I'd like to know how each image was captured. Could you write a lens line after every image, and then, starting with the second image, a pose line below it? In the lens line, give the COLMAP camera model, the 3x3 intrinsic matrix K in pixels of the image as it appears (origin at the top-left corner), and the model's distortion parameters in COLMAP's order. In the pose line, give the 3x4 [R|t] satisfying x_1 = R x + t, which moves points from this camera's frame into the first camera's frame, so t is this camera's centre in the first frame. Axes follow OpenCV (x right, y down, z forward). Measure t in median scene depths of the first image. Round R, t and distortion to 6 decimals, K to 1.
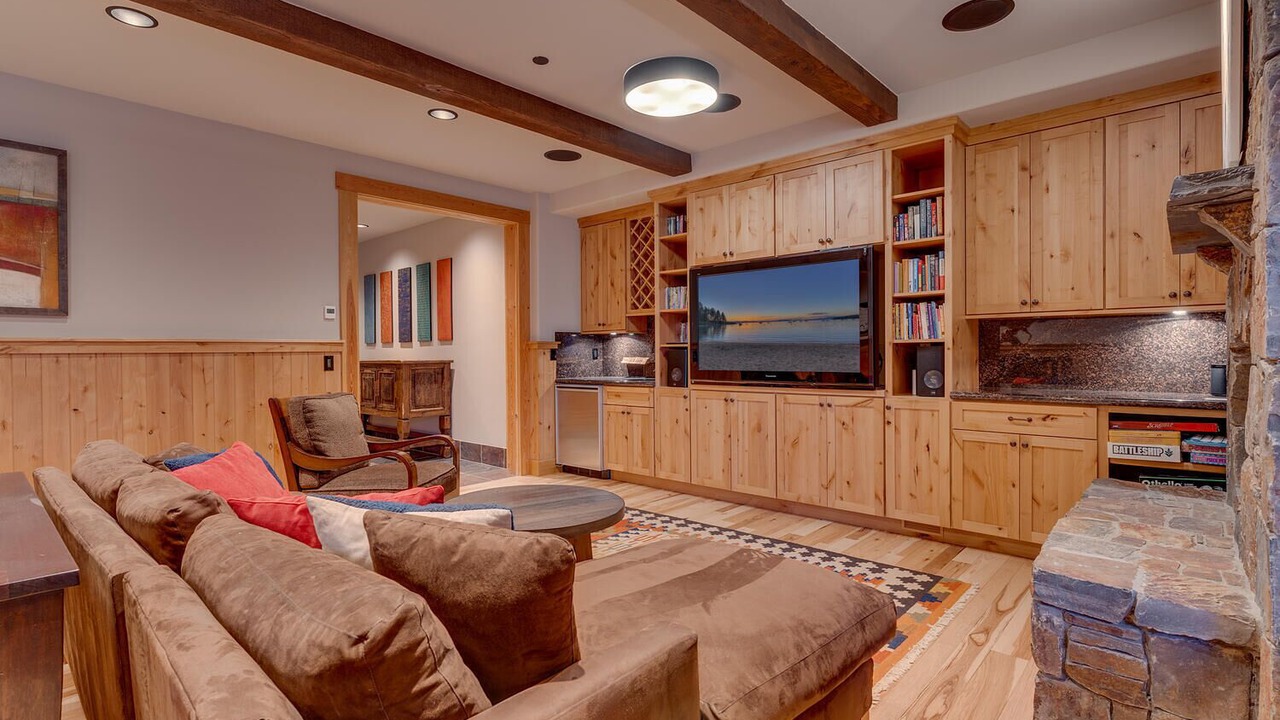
lens RADIAL K [[609.7, 0, 636.6], [0, 609.7, 357.5], [0, 0, 1]] dist [-0.002178, -0.000753]
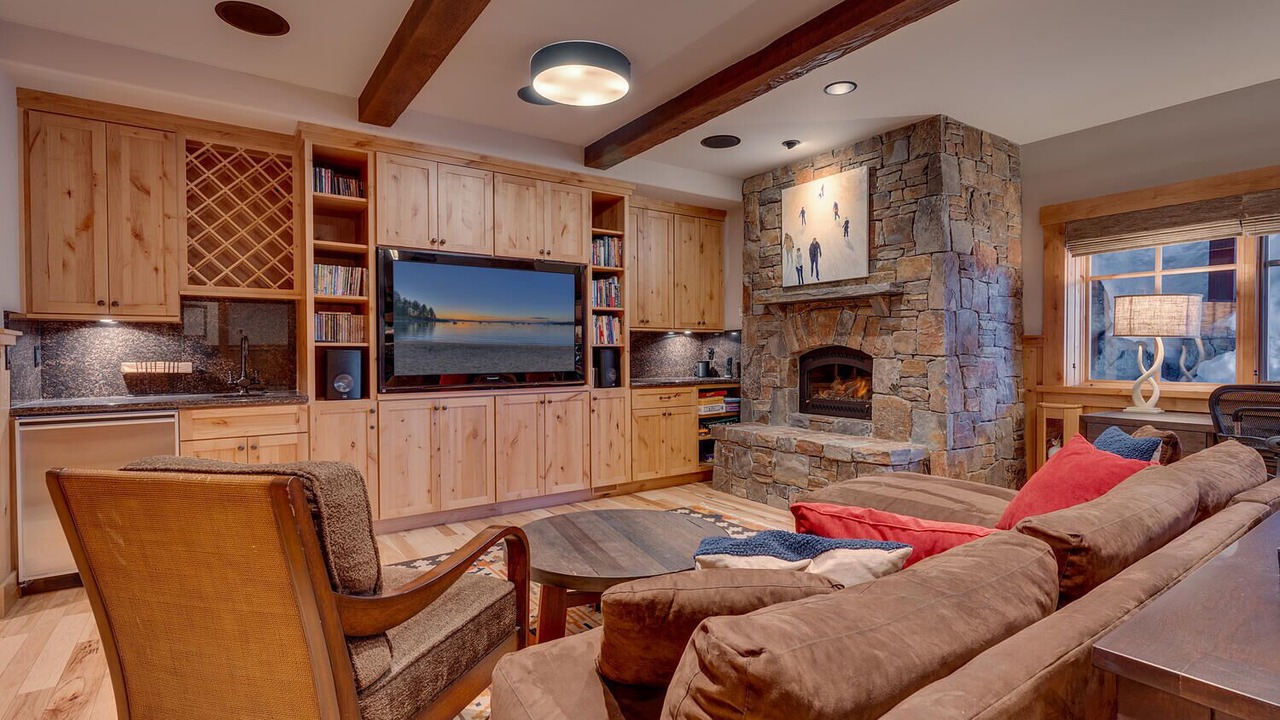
lens RADIAL K [[609.6, 0, 634.9], [0, 609.6, 362.7], [0, 0, 1]] dist [-0.001725, -0.000374]
pose [[0.221727, -0.006920, 0.975084, -0.708795], [0.011688, 0.999922, 0.004439, 0.004138], [-0.975039, 0.010412, 0.221791, 0.588132]]
